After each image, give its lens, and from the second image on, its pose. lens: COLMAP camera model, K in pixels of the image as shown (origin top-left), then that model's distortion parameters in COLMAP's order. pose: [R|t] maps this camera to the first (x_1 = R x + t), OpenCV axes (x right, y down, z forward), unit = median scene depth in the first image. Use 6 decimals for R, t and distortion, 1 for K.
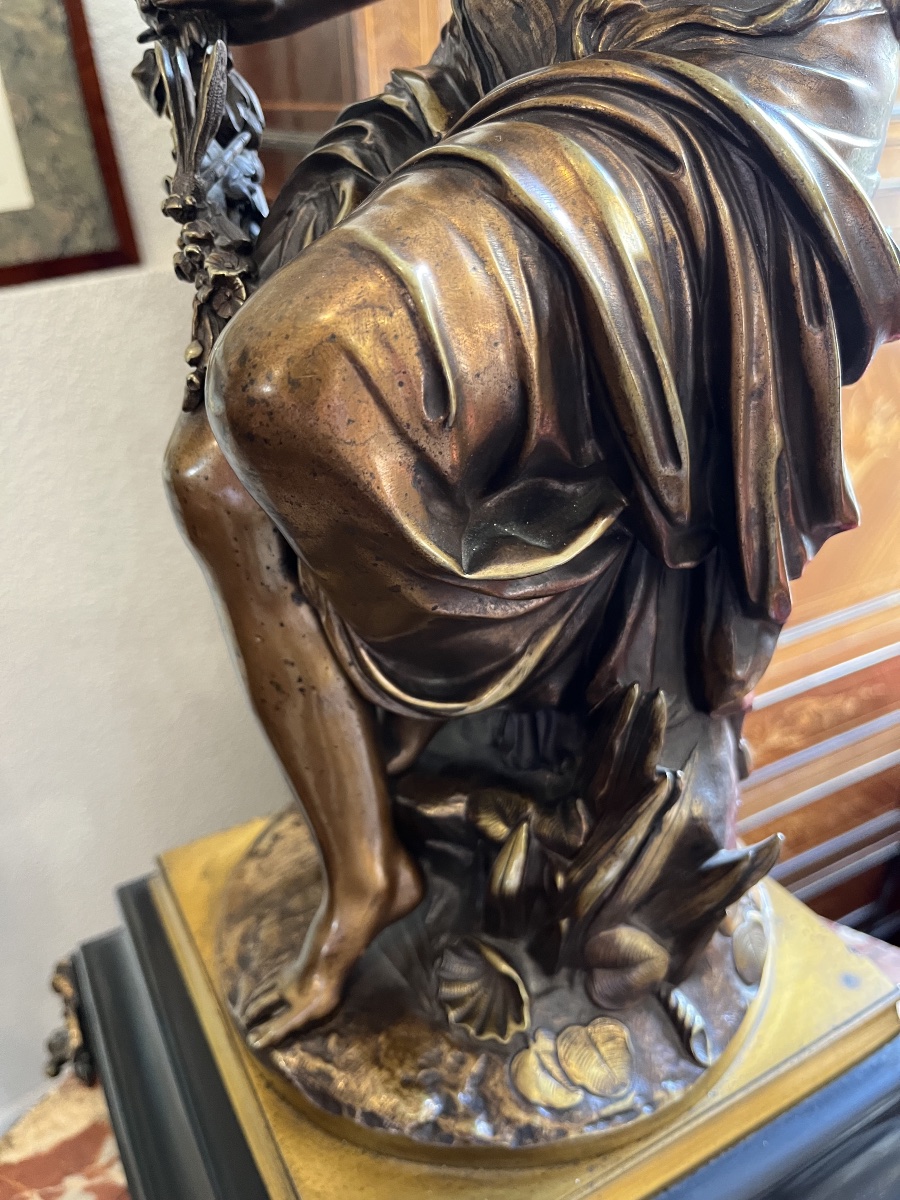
lens RADIAL K [[960.8, 0, 454.3], [0, 960.8, 627.3], [0, 0, 1]] dist [0.076886, -0.136138]
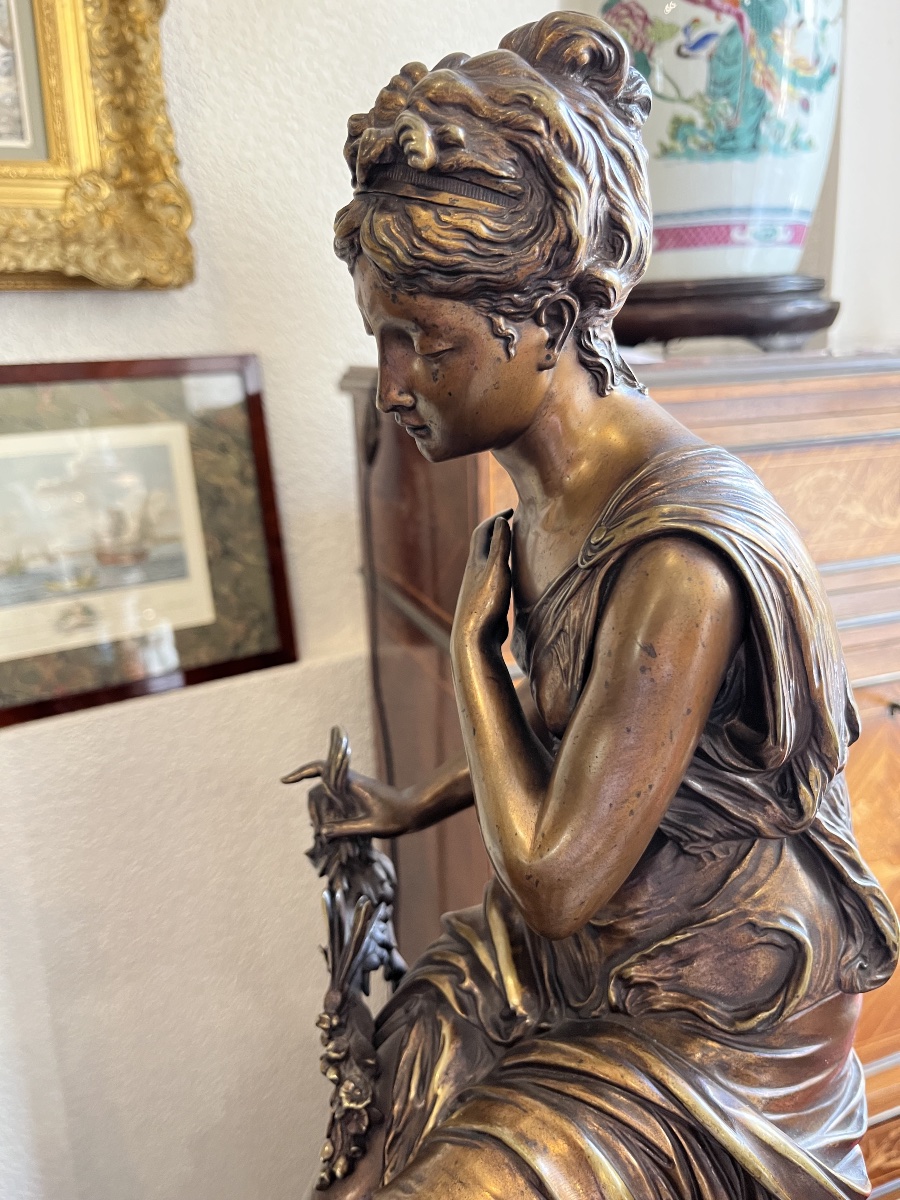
lens RADIAL K [[960.8, 0, 454.3], [0, 960.8, 627.3], [0, 0, 1]] dist [0.076886, -0.136138]
pose [[0.990678, 0.052696, -0.125617, 0.012350], [-0.077637, 0.976138, -0.202799, -0.209556], [0.111933, 0.210661, 0.971130, -0.132802]]
